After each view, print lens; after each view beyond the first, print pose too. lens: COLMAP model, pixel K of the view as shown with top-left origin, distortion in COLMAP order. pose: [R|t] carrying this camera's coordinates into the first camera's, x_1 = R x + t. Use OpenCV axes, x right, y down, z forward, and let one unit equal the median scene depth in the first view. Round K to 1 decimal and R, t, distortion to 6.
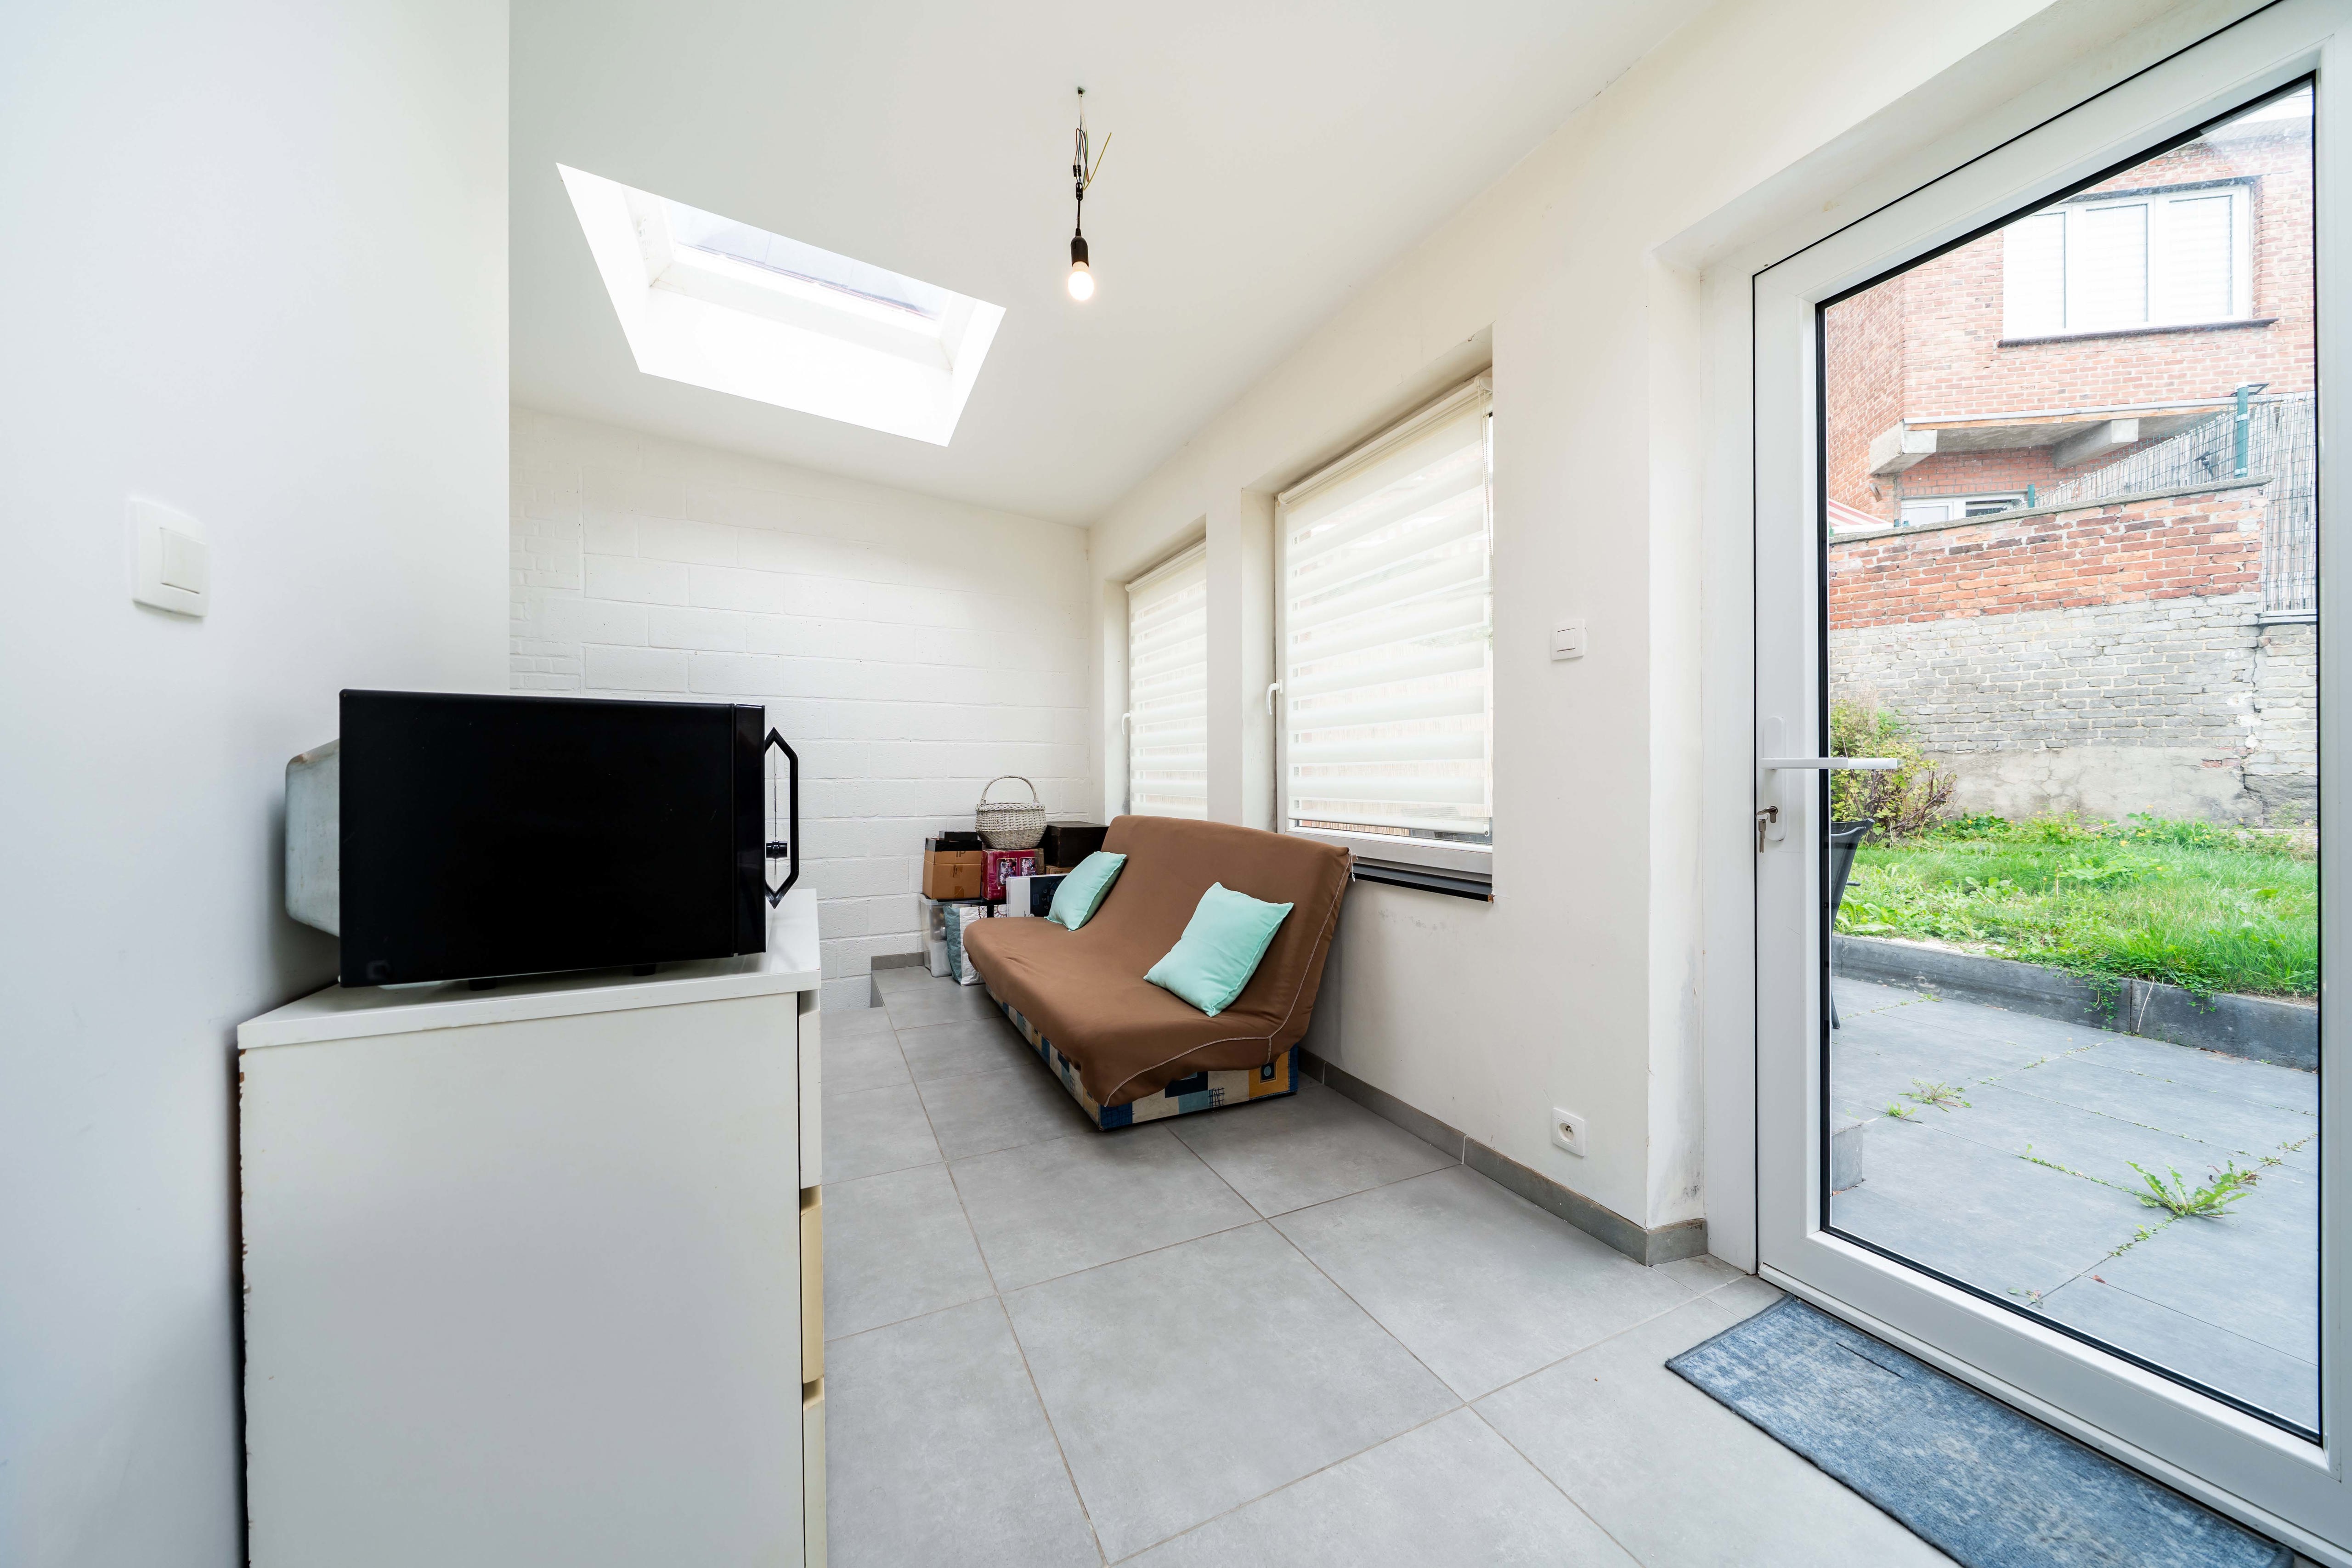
lens RADIAL K [[803.0, 0, 1187.6], [0, 803.0, 784.1], [0, 0, 1]] dist [-0.000146, -0.000051]
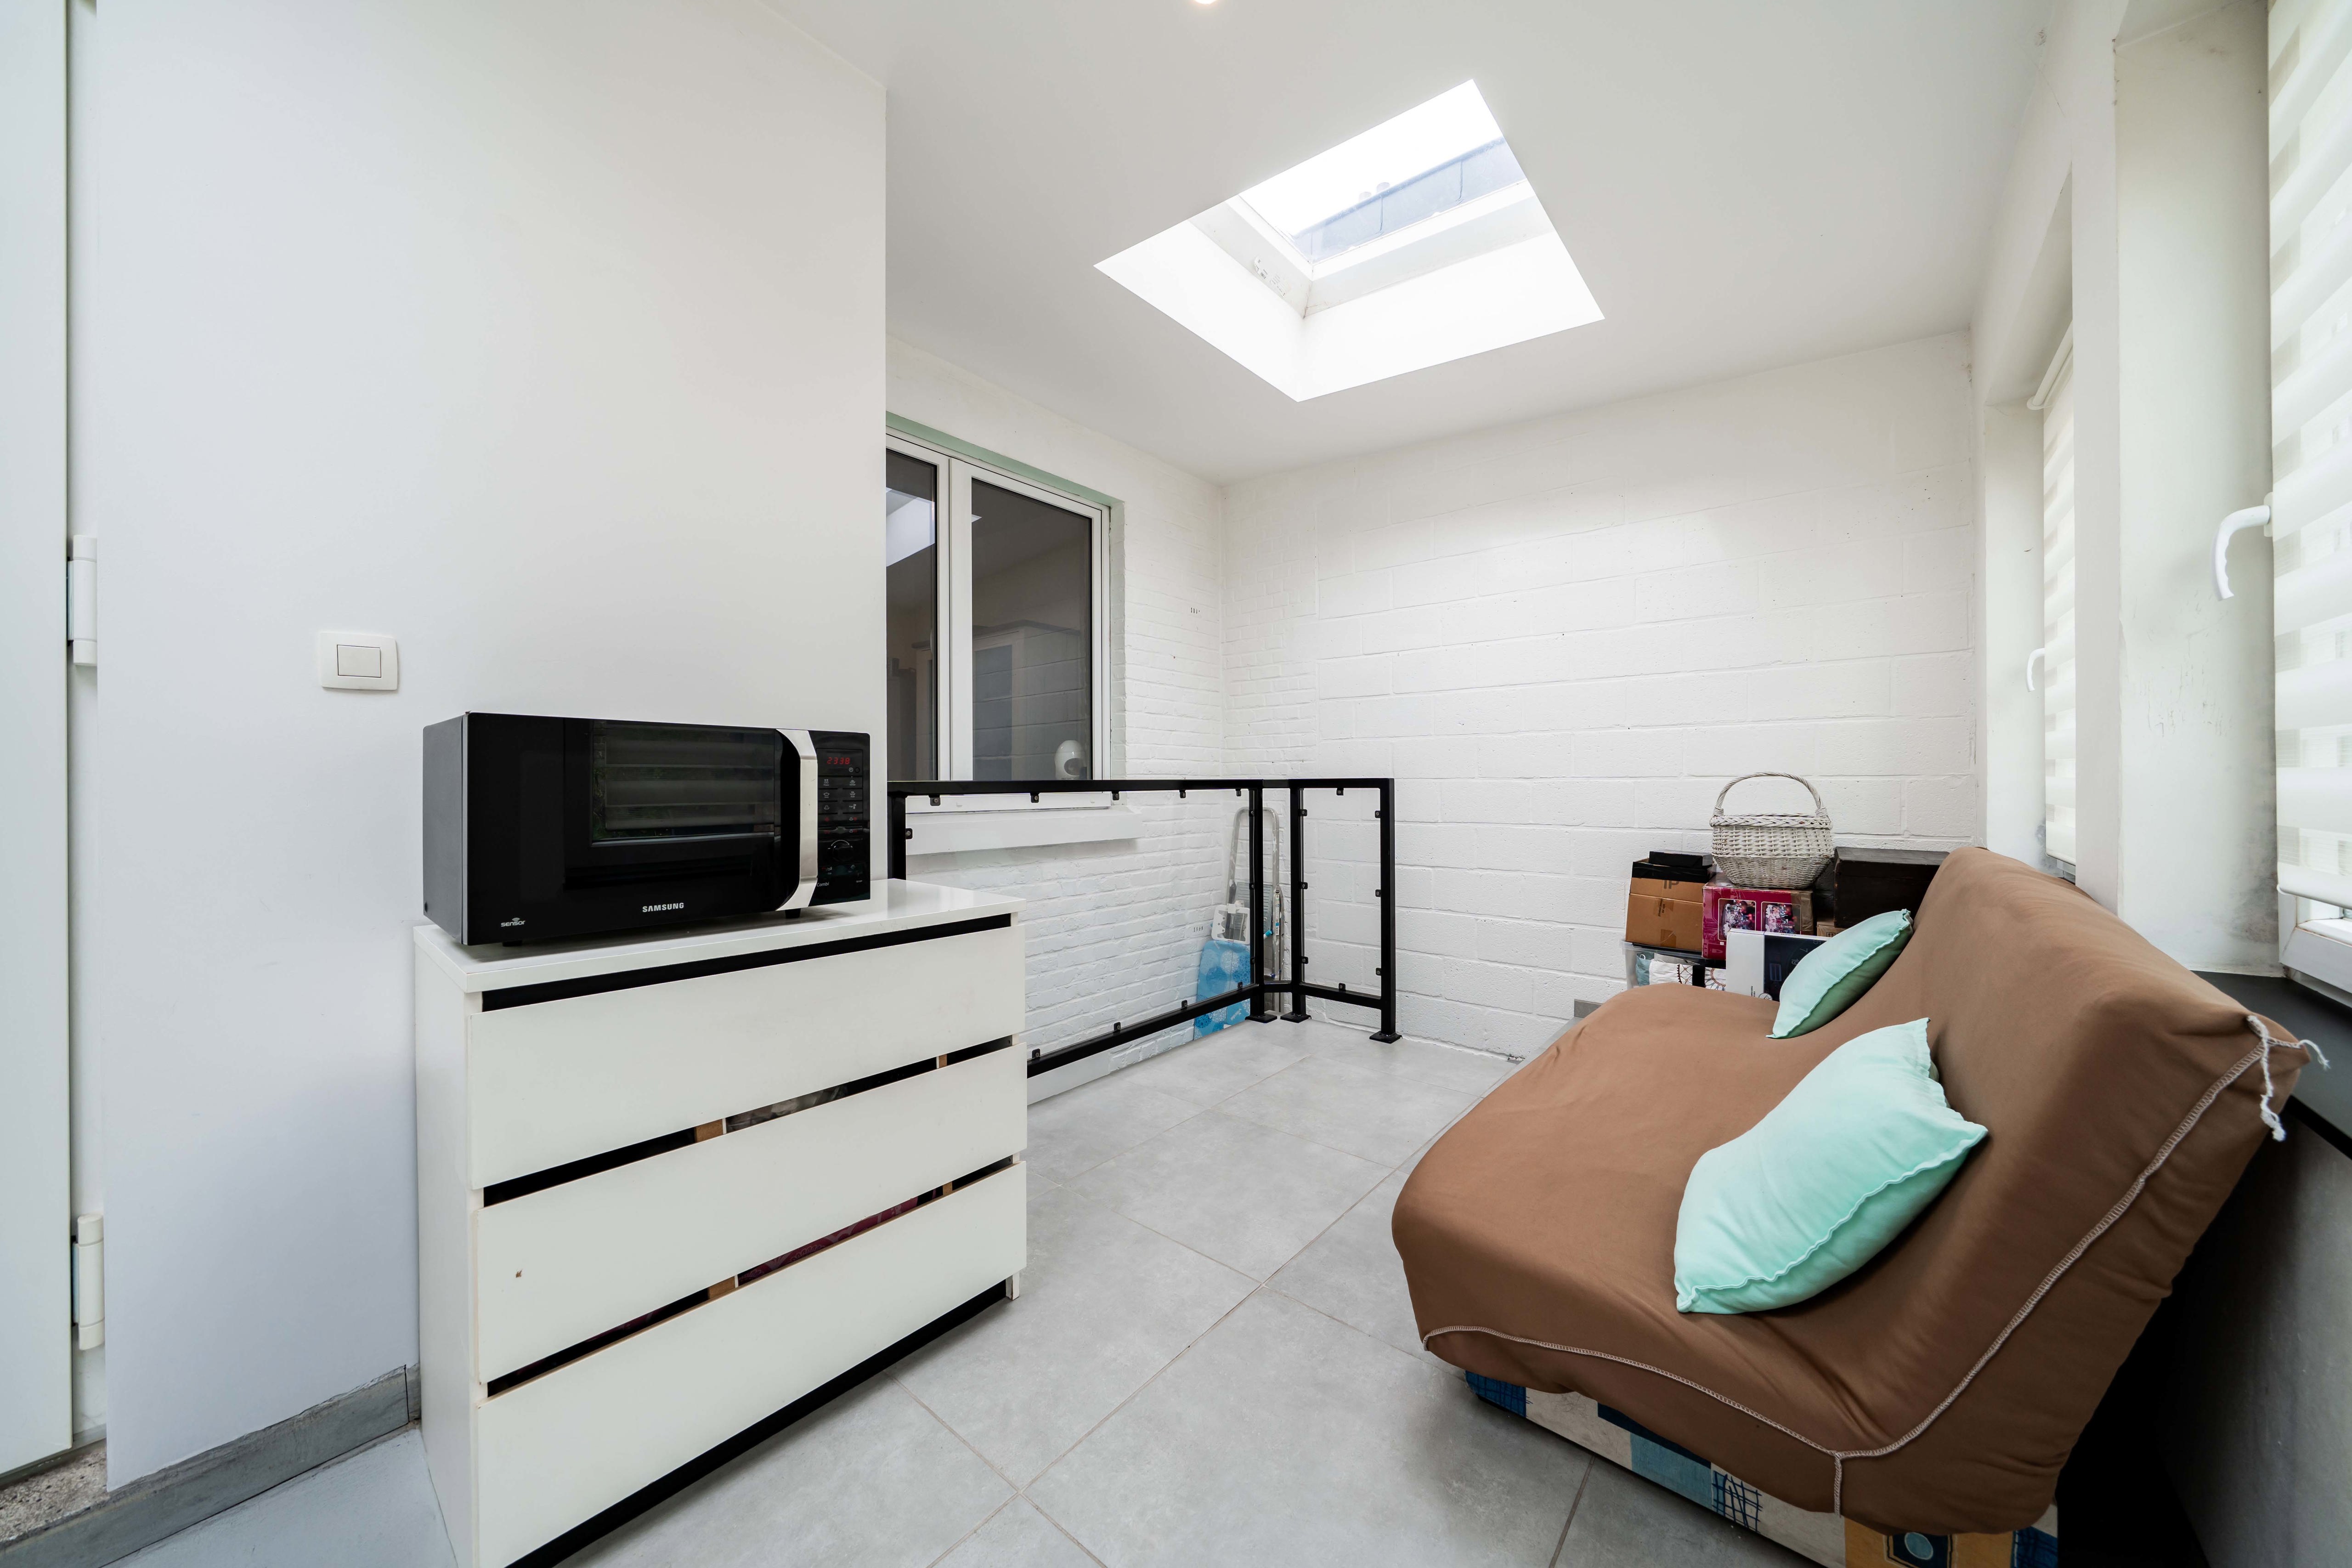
lens RADIAL K [[803.0, 0, 1187.6], [0, 803.0, 784.1], [0, 0, 1]] dist [-0.000146, -0.000051]
pose [[0.405491, 0.004194, -0.914090, 0.192388], [-0.002424, 0.999991, 0.003513, -0.002636], [0.914096, 0.000792, 0.405497, 0.334580]]
